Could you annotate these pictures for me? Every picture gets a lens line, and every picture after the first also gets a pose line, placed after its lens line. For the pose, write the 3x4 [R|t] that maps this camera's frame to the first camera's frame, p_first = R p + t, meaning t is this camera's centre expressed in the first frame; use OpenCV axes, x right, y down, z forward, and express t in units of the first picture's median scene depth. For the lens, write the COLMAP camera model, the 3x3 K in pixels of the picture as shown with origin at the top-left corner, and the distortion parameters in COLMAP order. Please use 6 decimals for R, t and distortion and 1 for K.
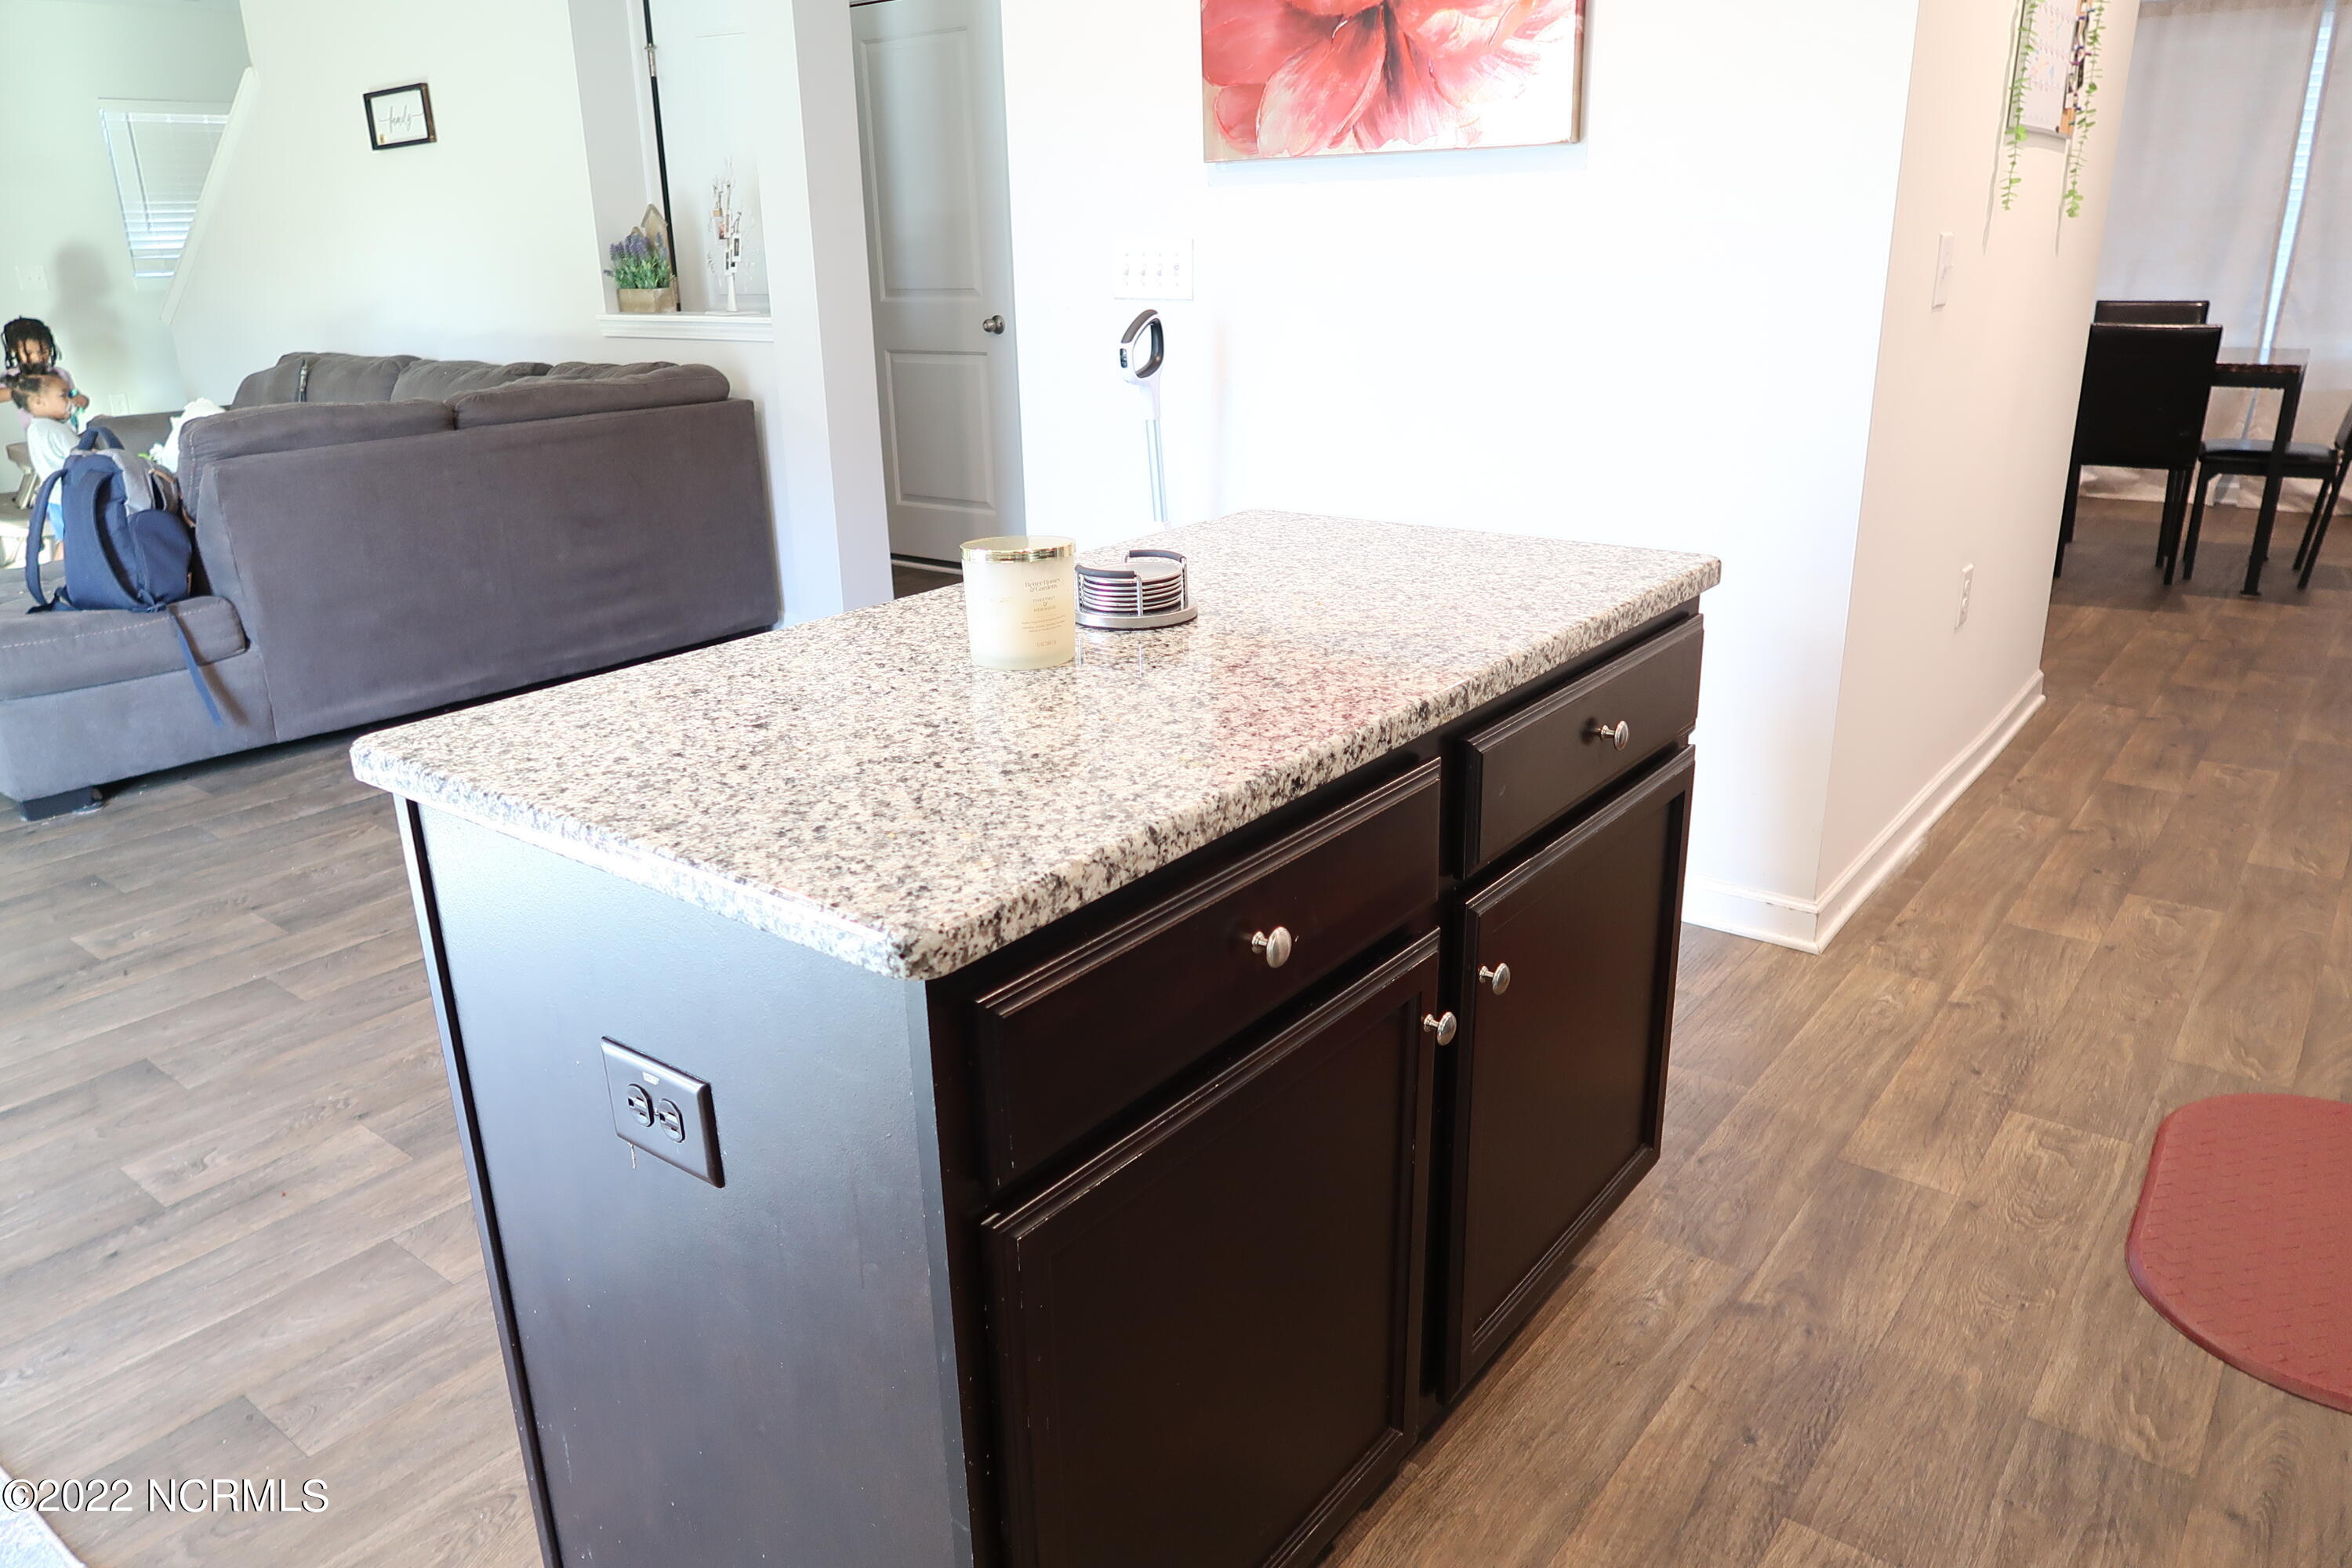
lens RADIAL K [[1615.7, 0, 1168.2], [0, 1615.7, 779.4], [0, 0, 1]] dist [-0.029842, 0.013100]
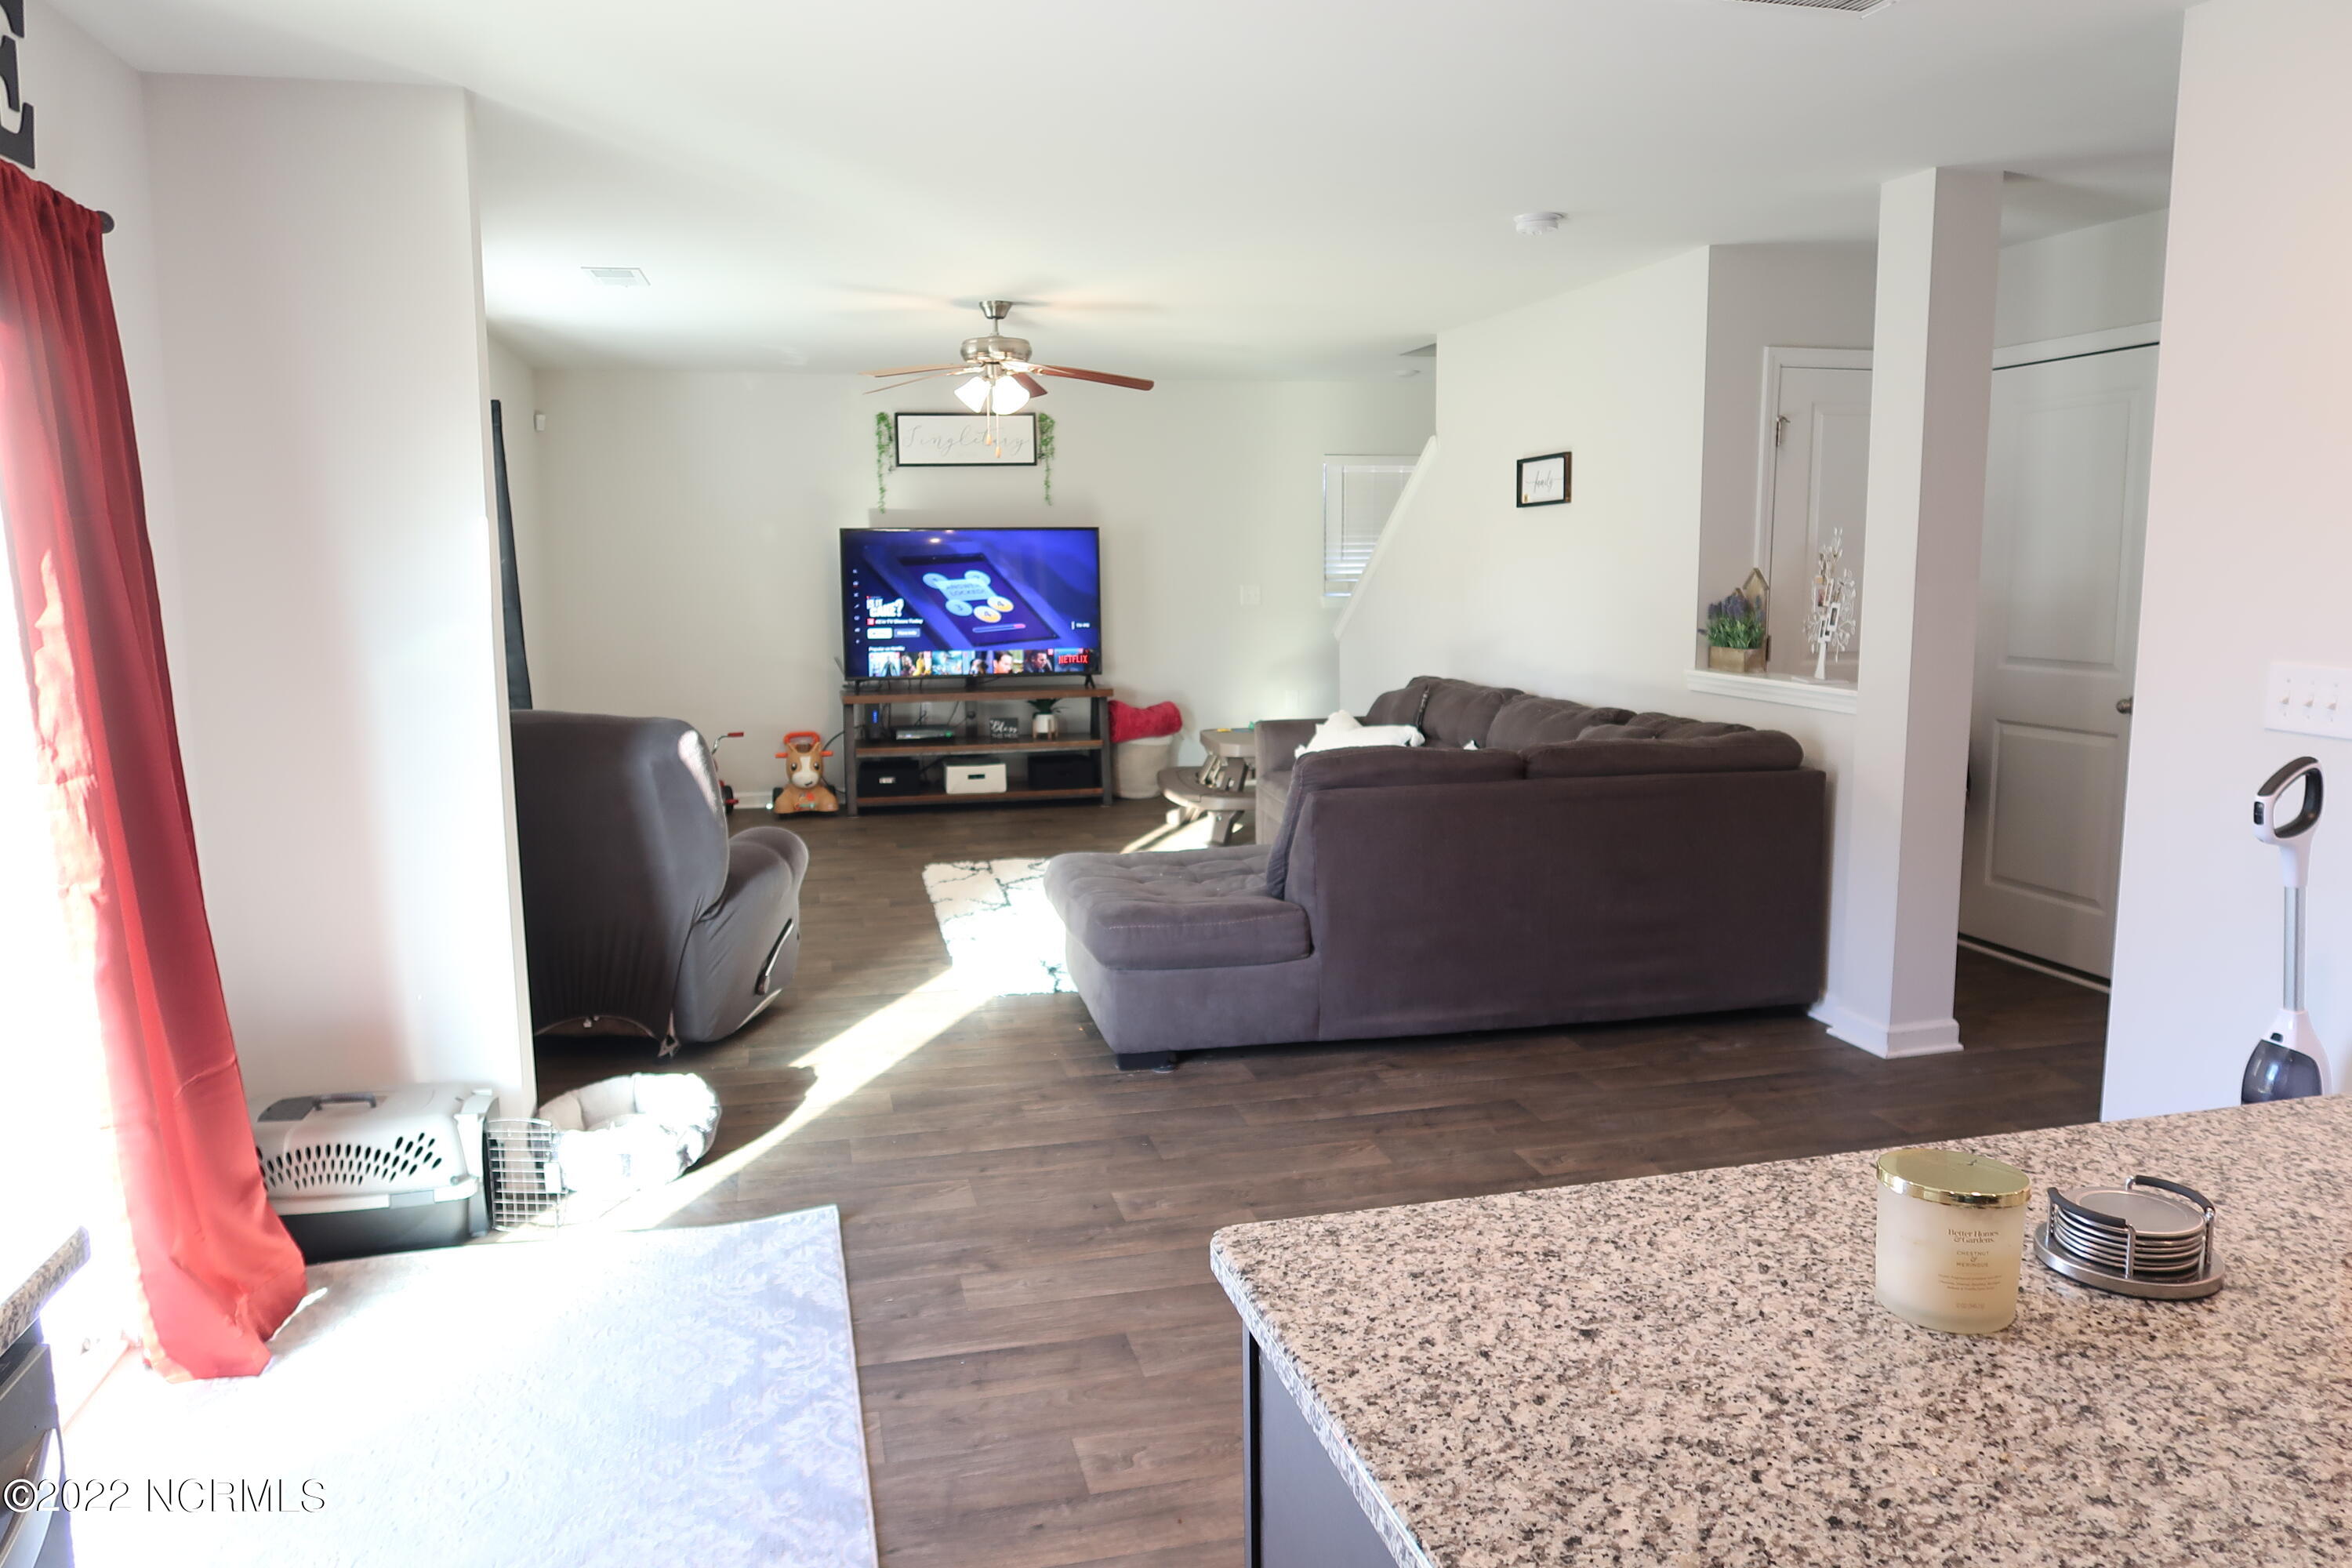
lens RADIAL K [[1615.7, 0, 1167.2], [0, 1615.7, 773.9], [0, 0, 1]] dist [-0.029842, 0.013100]
pose [[0.784407, 0.101022, -0.611964, 0.041073], [-0.210131, 0.971583, -0.108957, -0.096666], [0.583566, 0.214059, 0.783345, 0.046328]]
